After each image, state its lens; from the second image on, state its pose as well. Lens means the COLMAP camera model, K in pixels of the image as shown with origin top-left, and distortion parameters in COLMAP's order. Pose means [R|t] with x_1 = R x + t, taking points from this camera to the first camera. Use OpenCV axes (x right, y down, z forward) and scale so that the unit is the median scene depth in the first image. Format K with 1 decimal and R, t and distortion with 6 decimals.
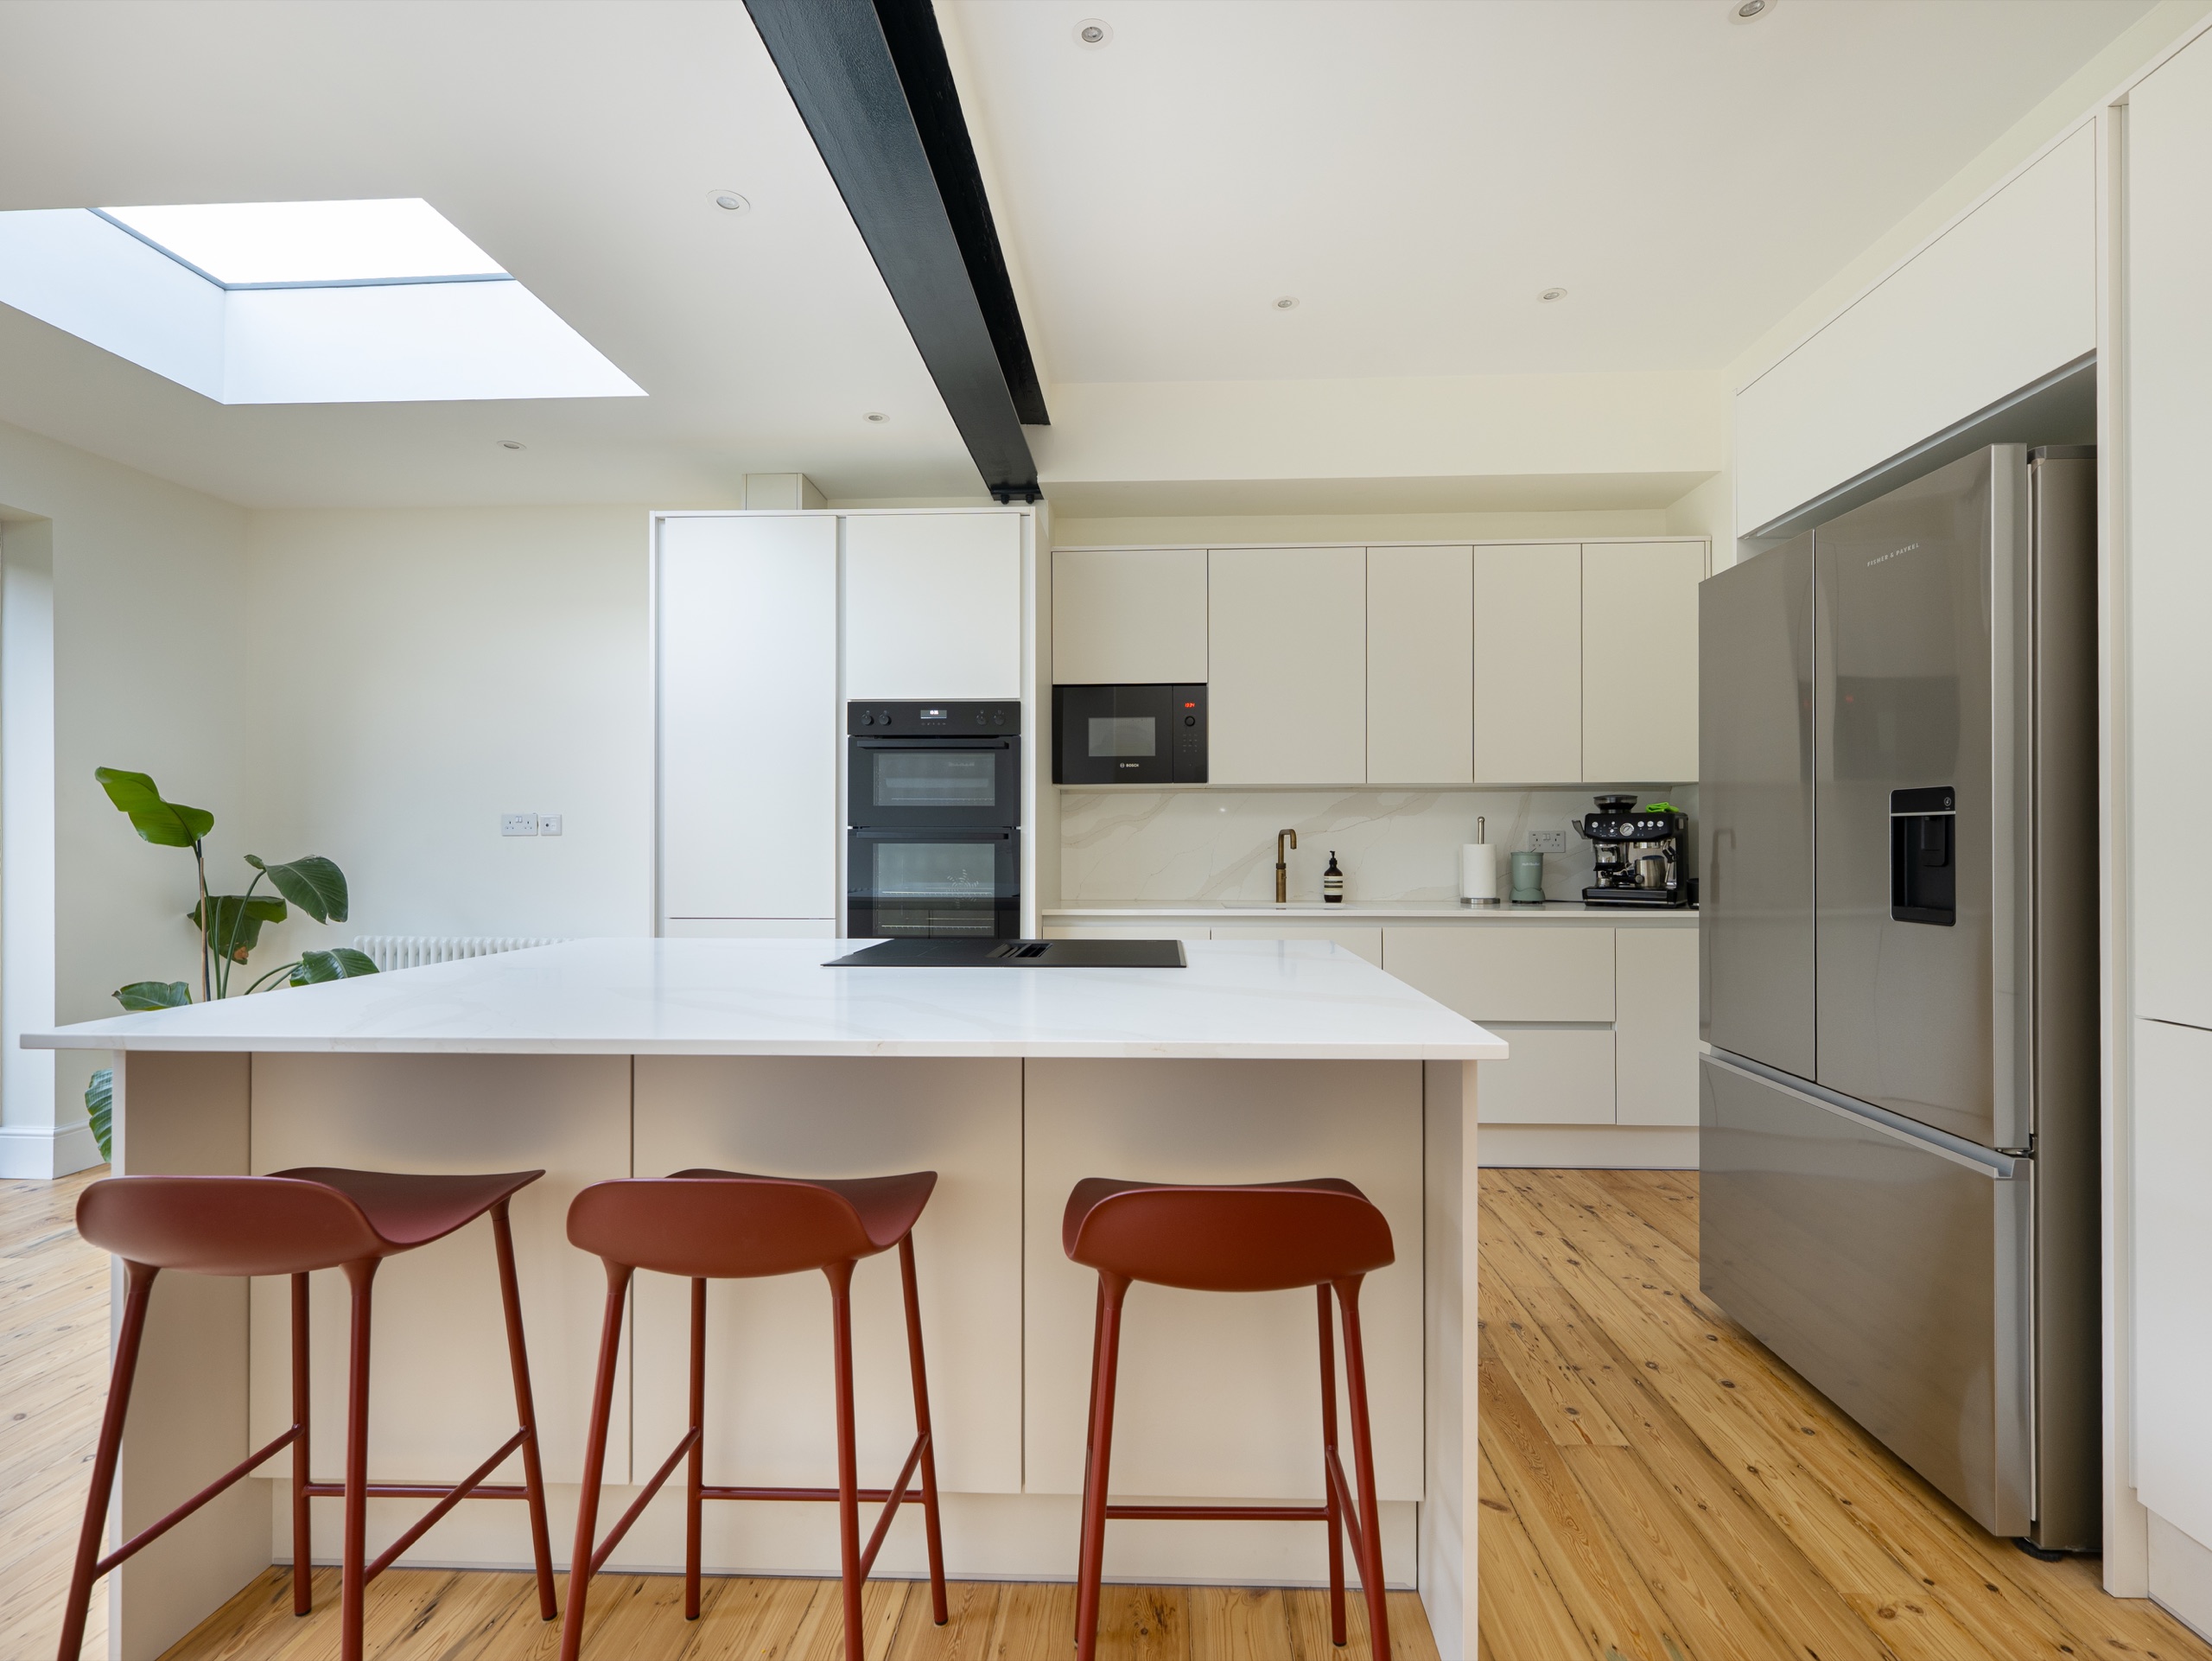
lens RADIAL K [[1017.4, 0, 1121.2], [0, 1017.4, 843.9], [0, 0, 1]] dist [0.004586, -0.002045]
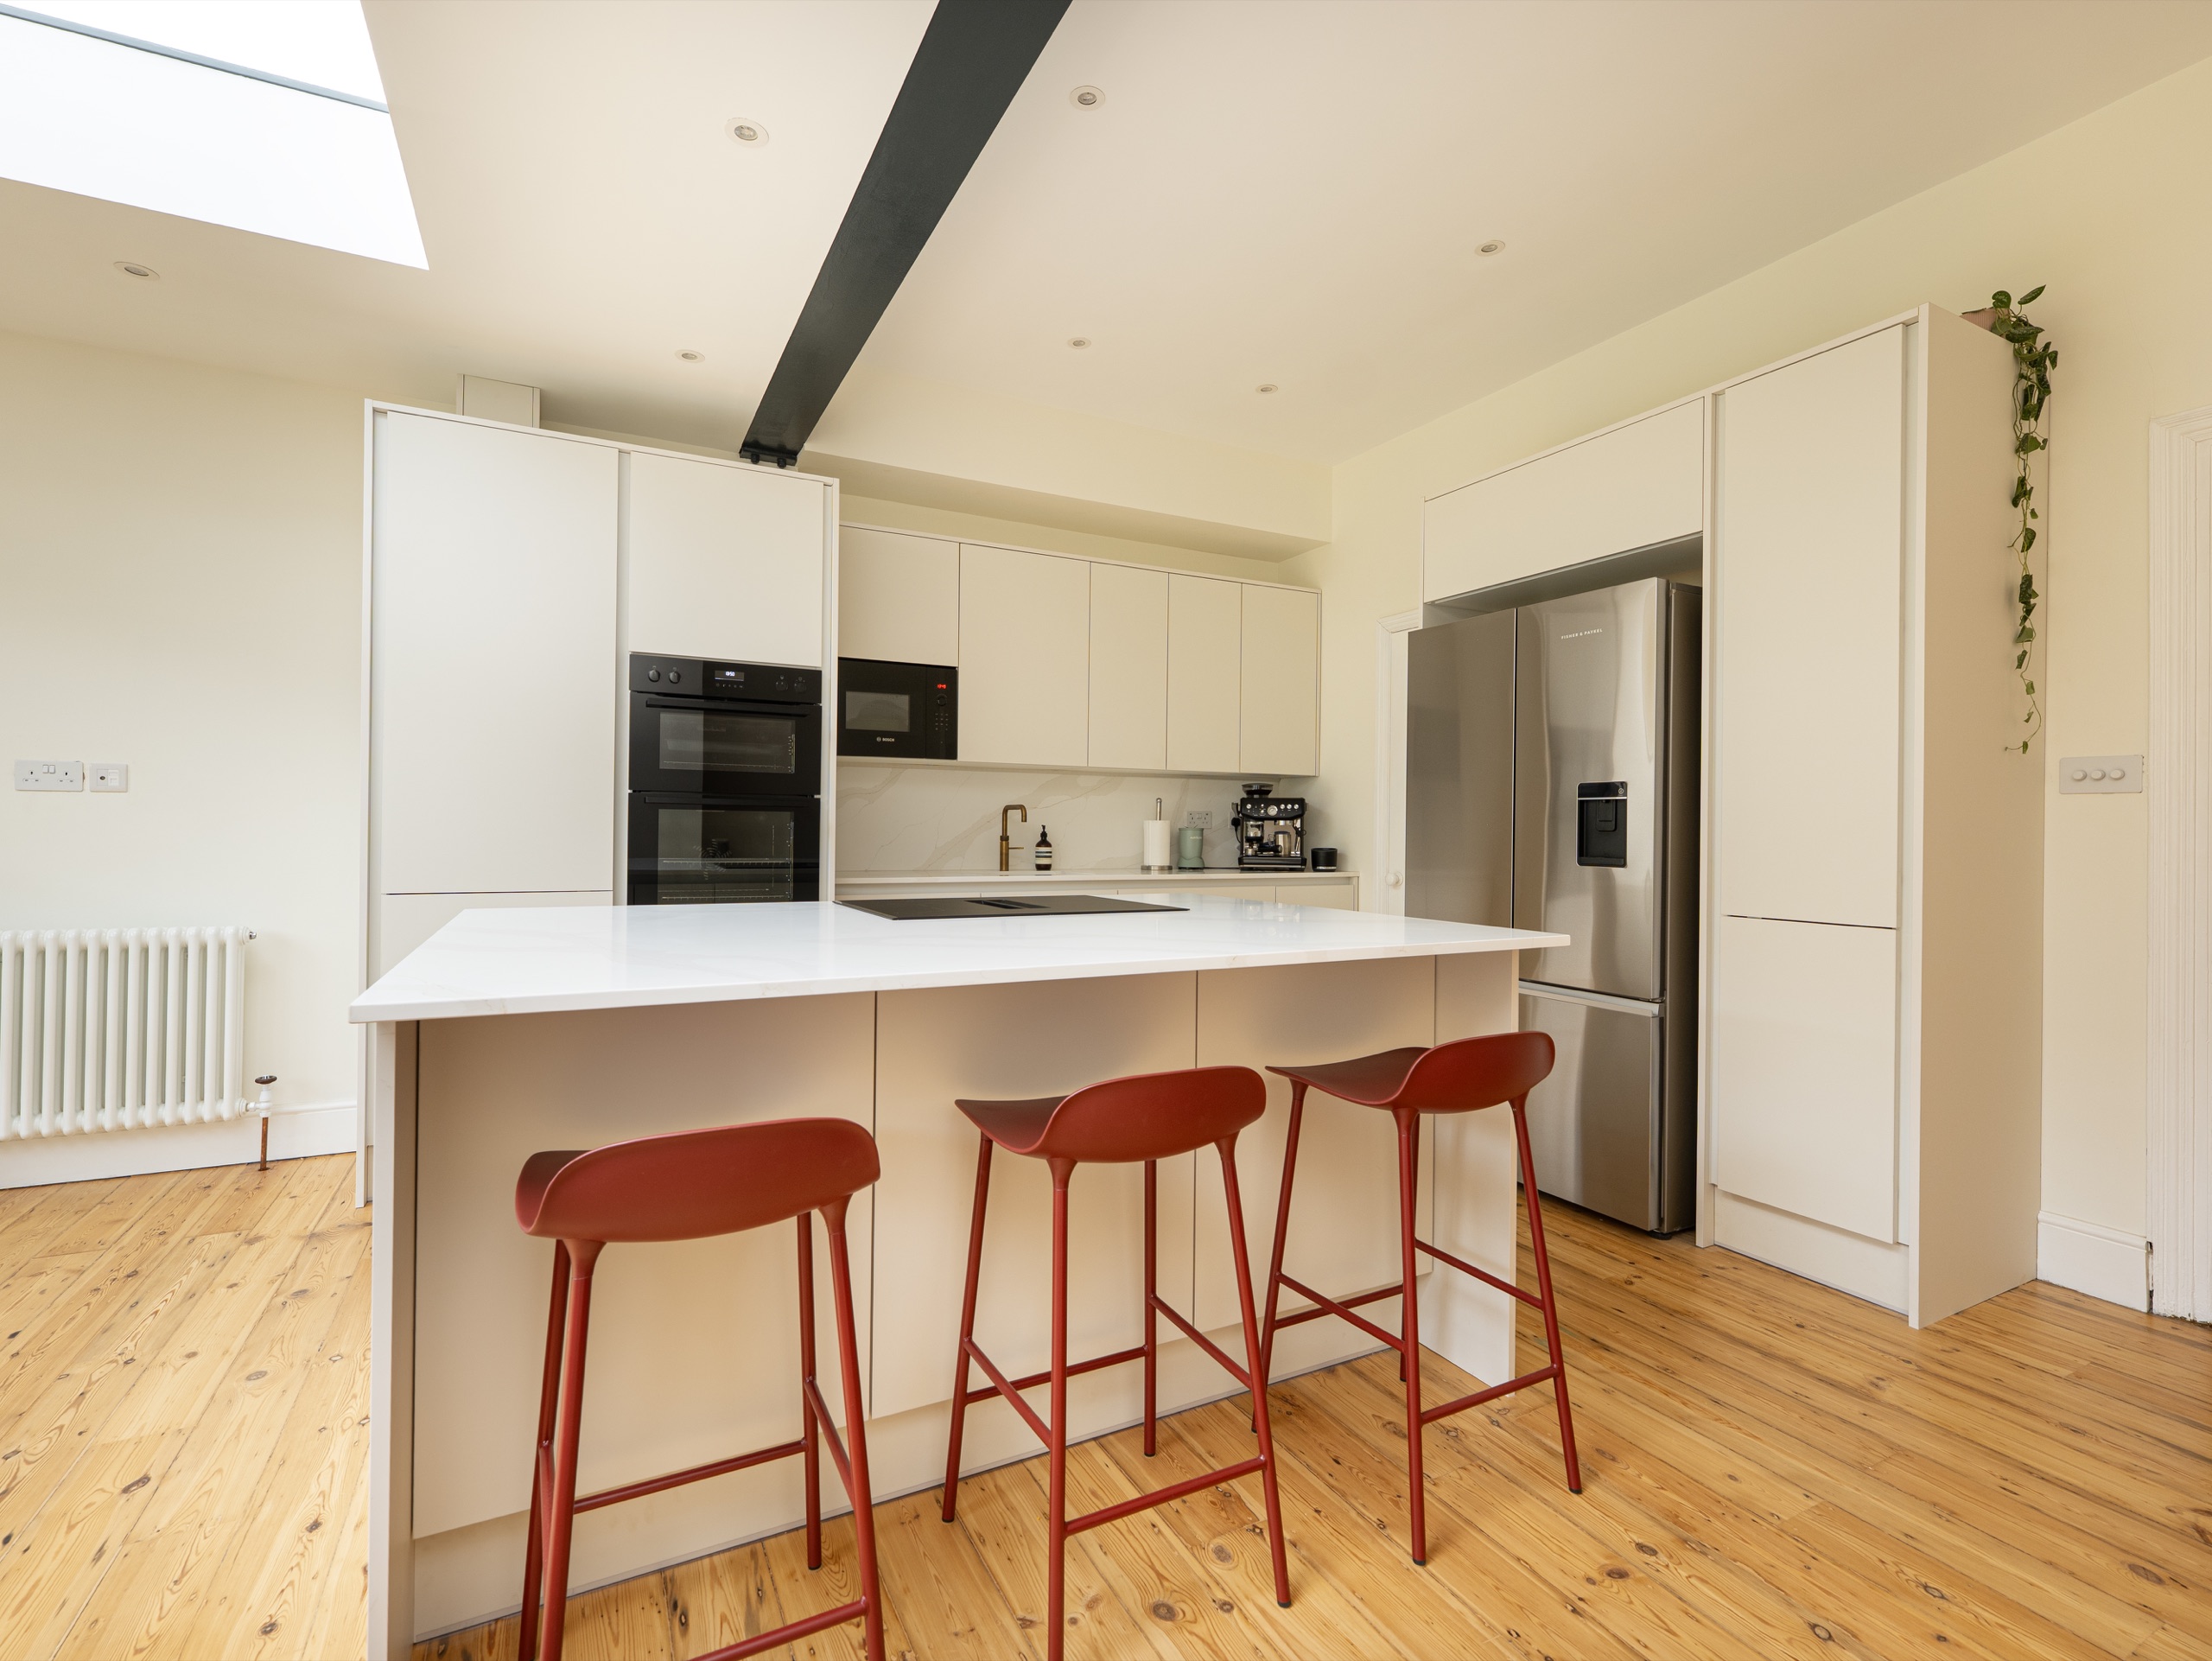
lens RADIAL K [[1017.4, 0, 1089.3], [0, 1017.4, 827.6], [0, 0, 1]] dist [0.004586, -0.002045]
pose [[0.869457, 0.010343, 0.493901, -0.343405], [-0.010430, 0.999942, -0.002580, 0.013559], [-0.493899, -0.002908, 0.869515, 0.000257]]
